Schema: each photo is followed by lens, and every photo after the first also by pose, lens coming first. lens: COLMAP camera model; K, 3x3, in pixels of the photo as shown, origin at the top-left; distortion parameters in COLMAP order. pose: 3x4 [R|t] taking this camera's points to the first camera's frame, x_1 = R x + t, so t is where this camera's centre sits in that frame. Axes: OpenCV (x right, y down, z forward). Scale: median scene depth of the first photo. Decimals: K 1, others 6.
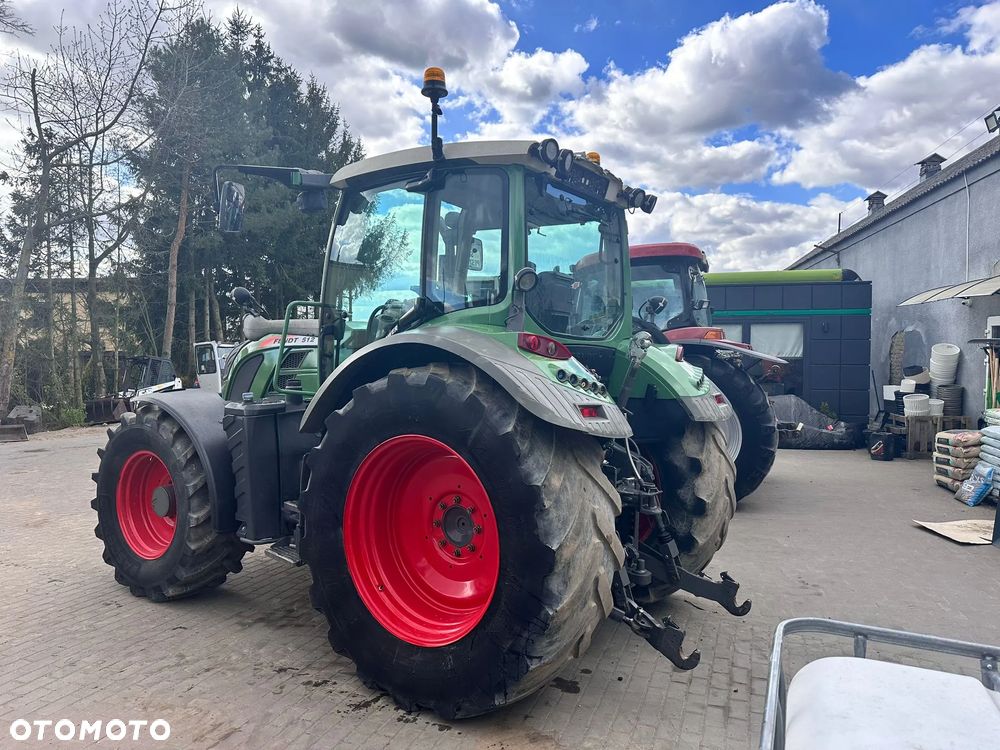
lens RADIAL K [[698.9, 0, 508.5], [0, 698.9, 369.0], [0, 0, 1]] dist [0.051261, -0.060075]
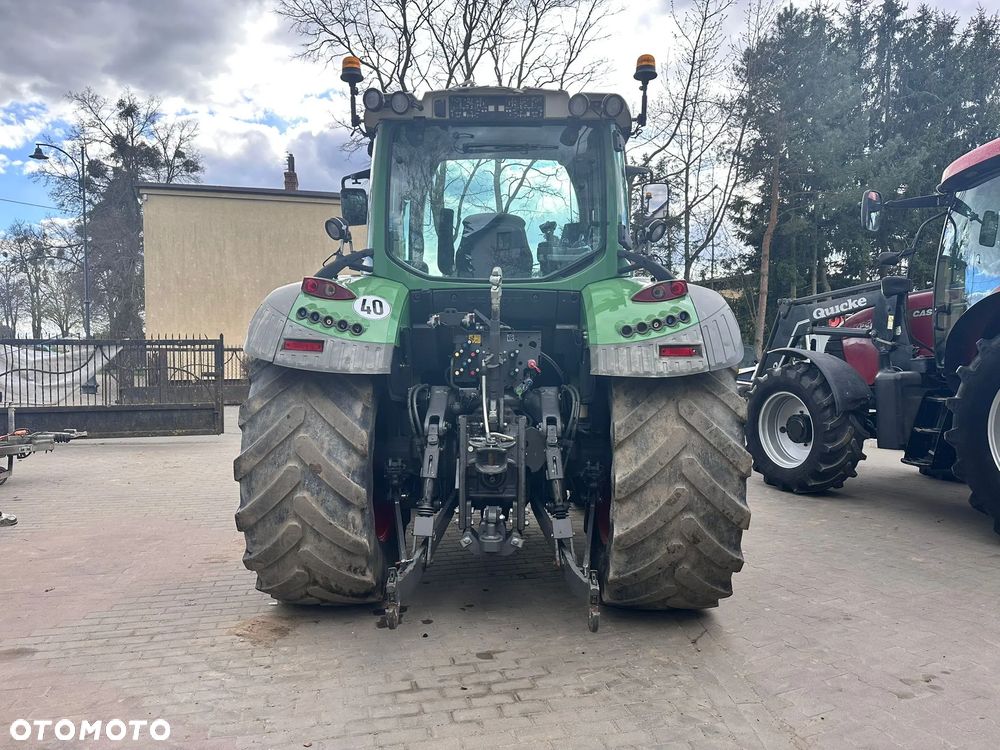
lens RADIAL K [[698.9, 0, 499.0], [0, 698.9, 372.1], [0, 0, 1]] dist [0.051261, -0.060075]
pose [[0.556712, 0.019676, -0.830473, 0.724110], [-0.010767, 0.999806, 0.016469, 0.050038], [0.830636, -0.000227, 0.556816, 0.405494]]
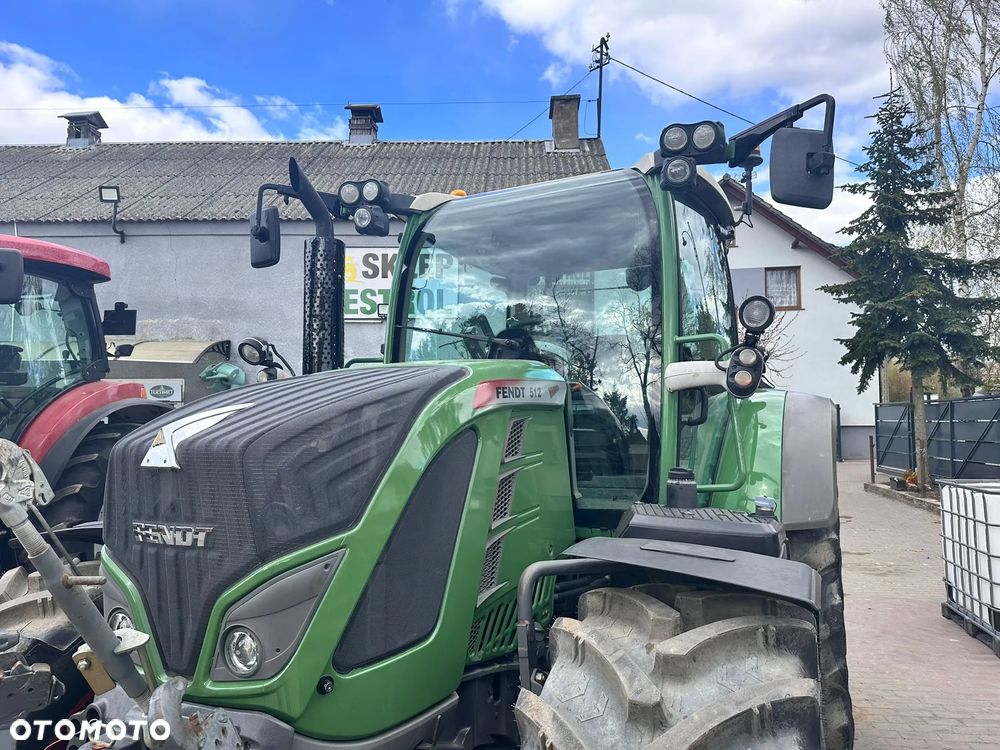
lens RADIAL K [[698.9, 0, 508.4], [0, 698.9, 365.5], [0, 0, 1]] dist [0.051261, -0.060075]
pose [[-0.179118, 0.066348, 0.981588, -0.749768], [0.026167, 0.997692, -0.062661, -0.032066], [-0.983480, 0.014461, -0.180440, 1.116884]]
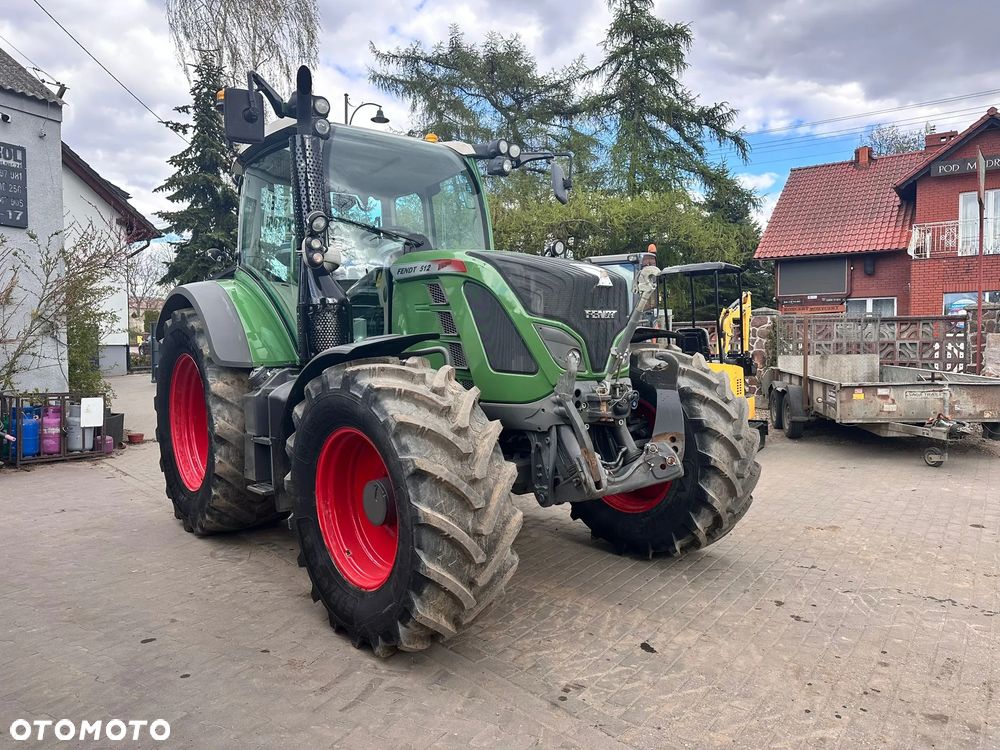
lens RADIAL K [[698.9, 0, 497.1], [0, 698.9, 370.0], [0, 0, 1]] dist [0.051261, -0.060075]
pose [[-0.960174, -0.008081, 0.279287, -0.535926], [0.009266, 0.998111, 0.060735, 0.026826], [-0.279251, 0.060904, -0.958285, 1.898699]]
